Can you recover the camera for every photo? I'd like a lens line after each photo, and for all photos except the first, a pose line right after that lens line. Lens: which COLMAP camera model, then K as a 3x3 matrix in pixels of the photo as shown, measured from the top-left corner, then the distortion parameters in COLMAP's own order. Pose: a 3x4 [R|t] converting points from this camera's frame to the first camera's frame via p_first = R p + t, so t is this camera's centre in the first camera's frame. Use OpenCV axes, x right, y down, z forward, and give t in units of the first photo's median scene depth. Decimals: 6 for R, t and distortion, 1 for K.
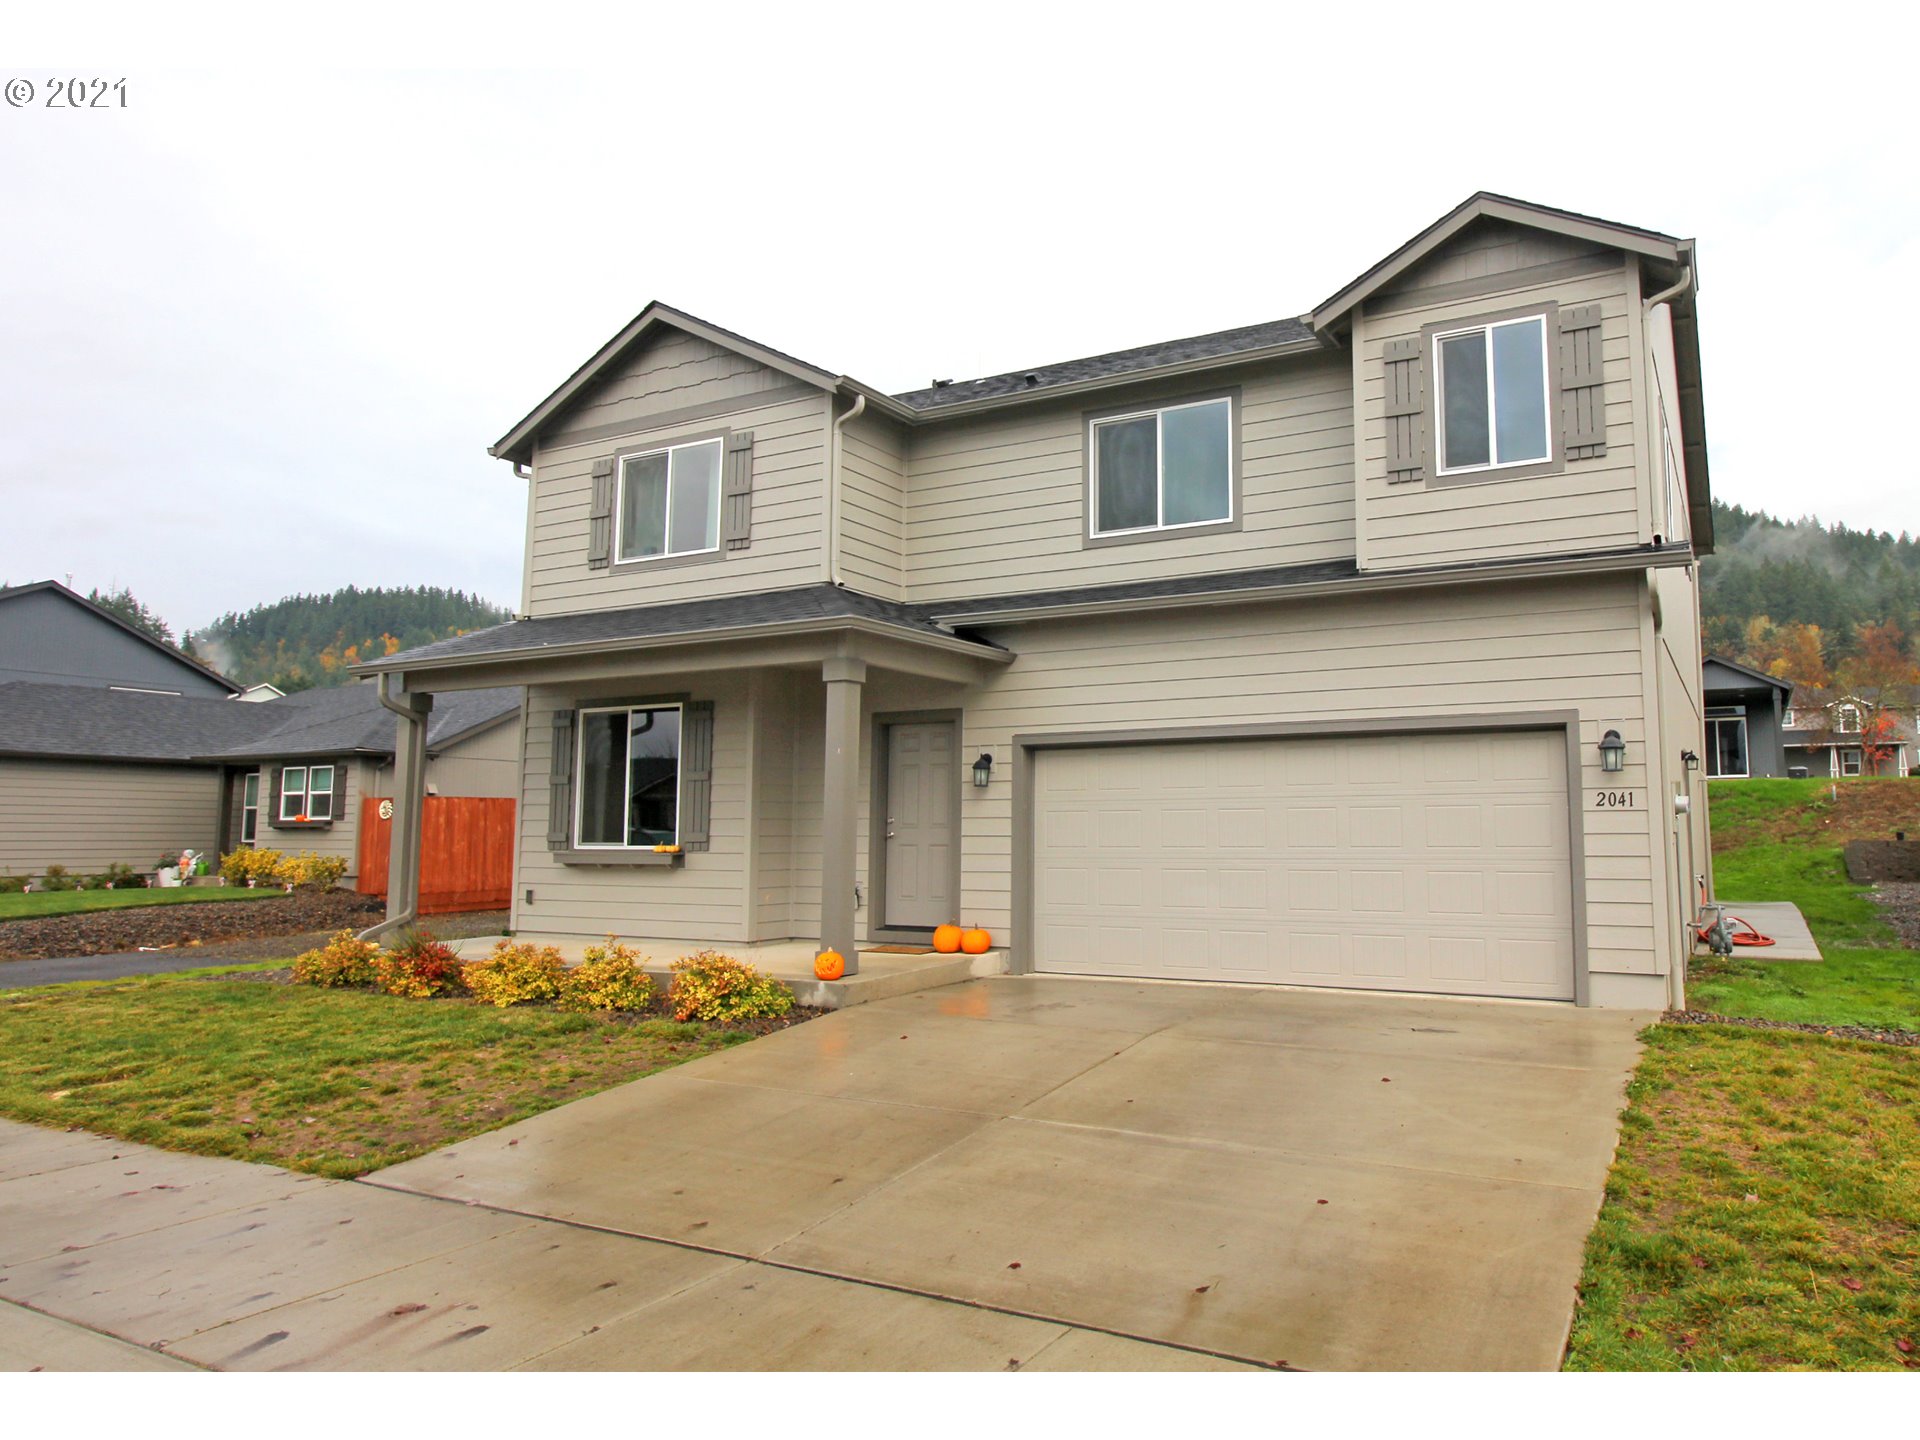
lens RADIAL K [[1333.9, 0, 990.7], [0, 1333.9, 719.3], [0, 0, 1]] dist [0.002431, 0.001956]
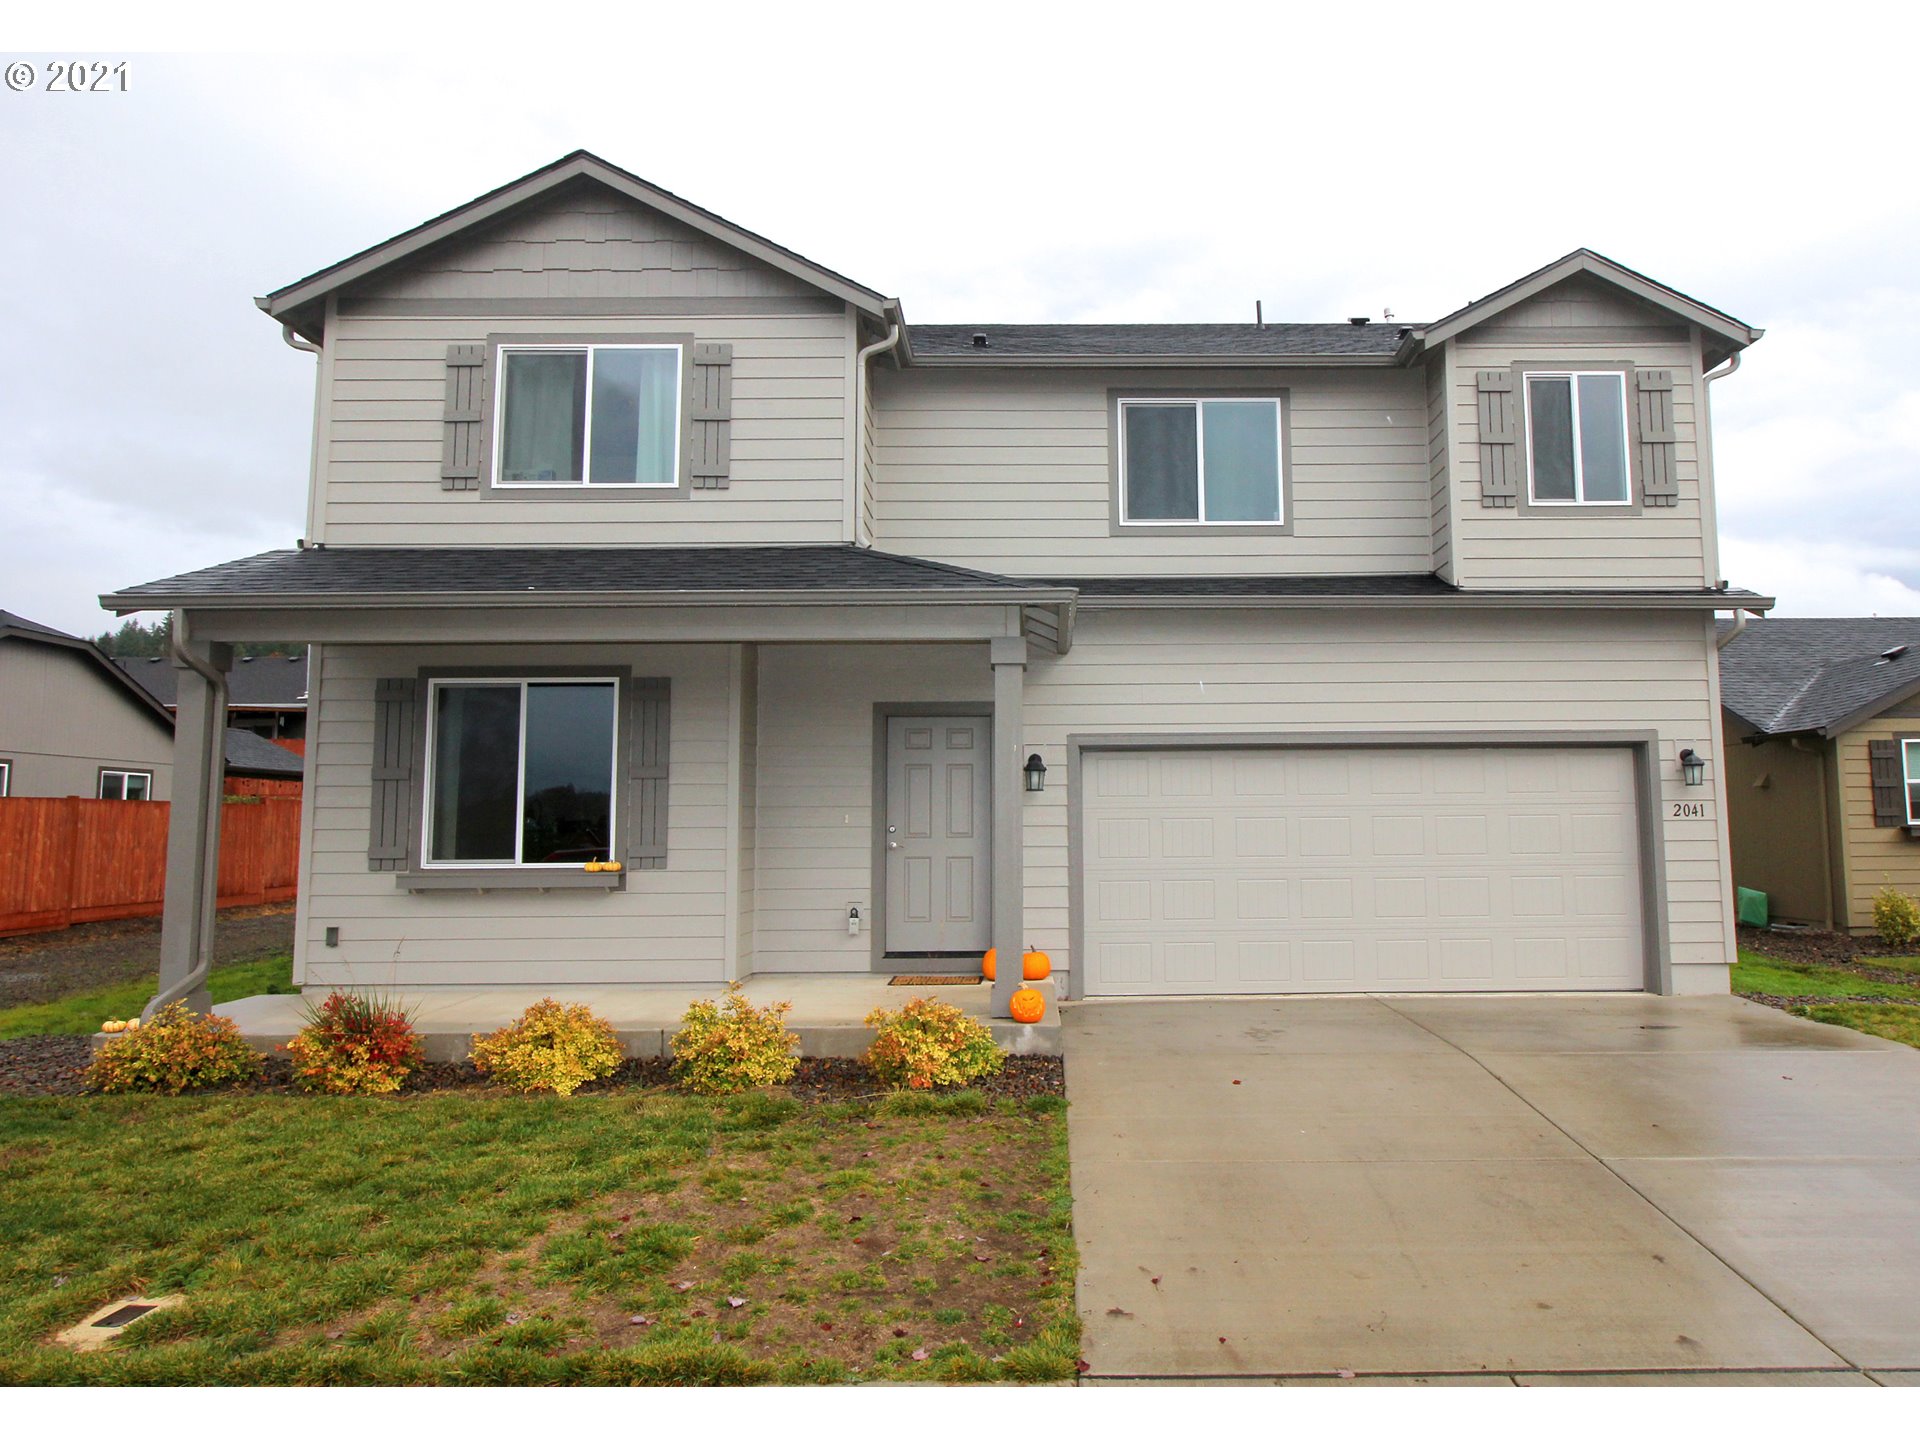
lens RADIAL K [[1333.9, 0, 990.7], [0, 1333.9, 719.3], [0, 0, 1]] dist [0.002431, 0.001956]
pose [[0.865807, 0.037757, 0.498952, -0.475781], [-0.037630, 0.999238, -0.010317, 0.013048], [-0.498962, -0.009843, 0.866568, 0.244937]]
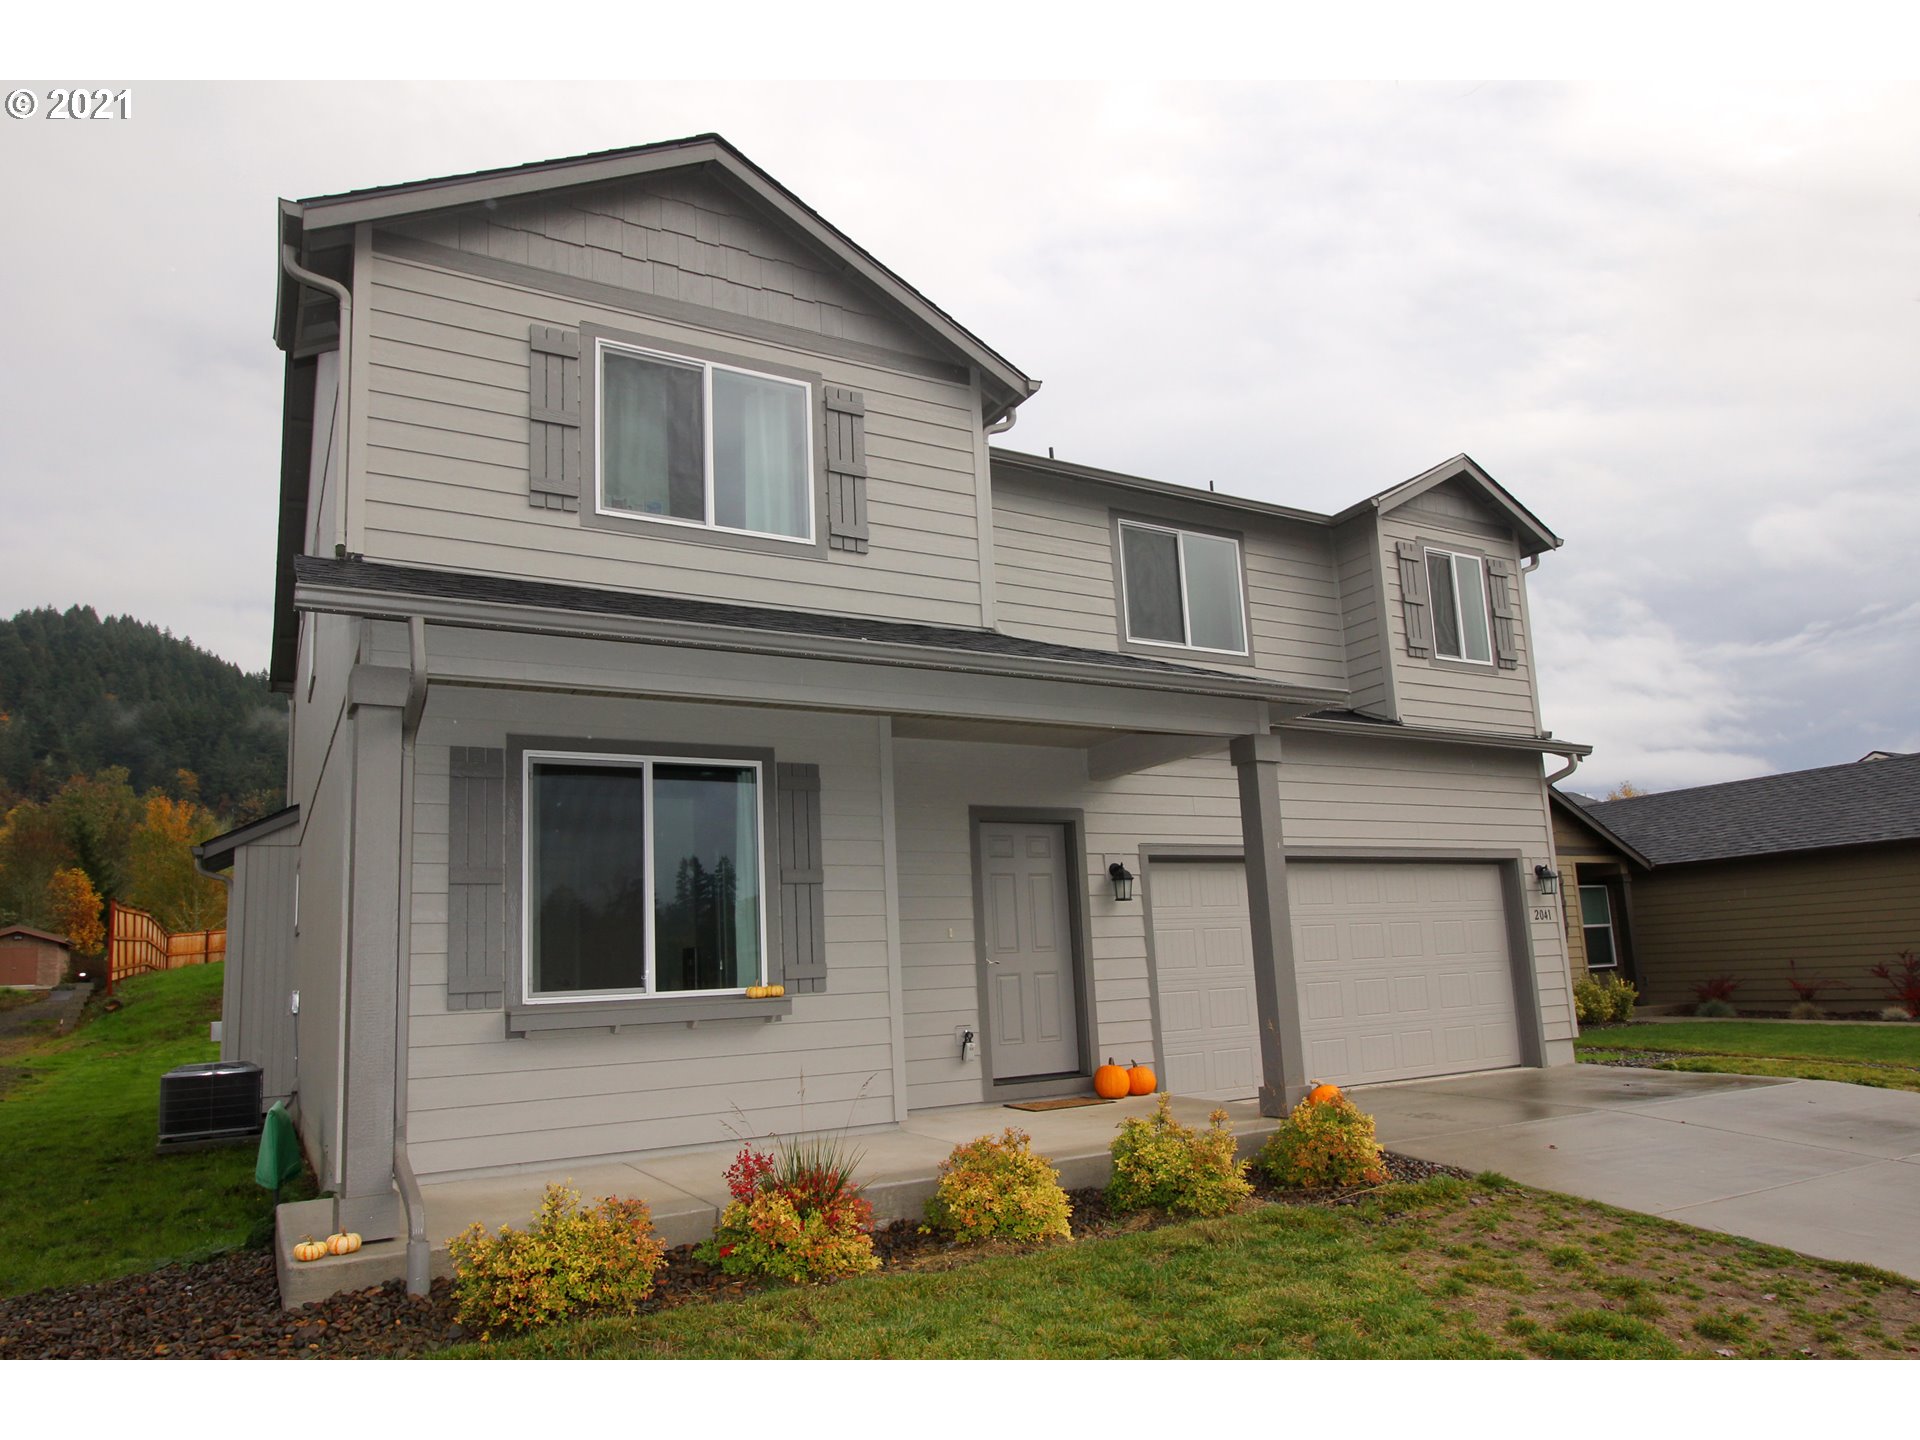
lens RADIAL K [[1375.9, 0, 964.7], [0, 1375.9, 779.7], [0, 0, 1]] dist [0.000437, -0.000761]
pose [[0.460085, 0.108782, 0.881185, -0.848263], [-0.029073, 0.993780, -0.107503, 0.071208], [-0.887399, 0.023842, 0.460386, 0.676053]]
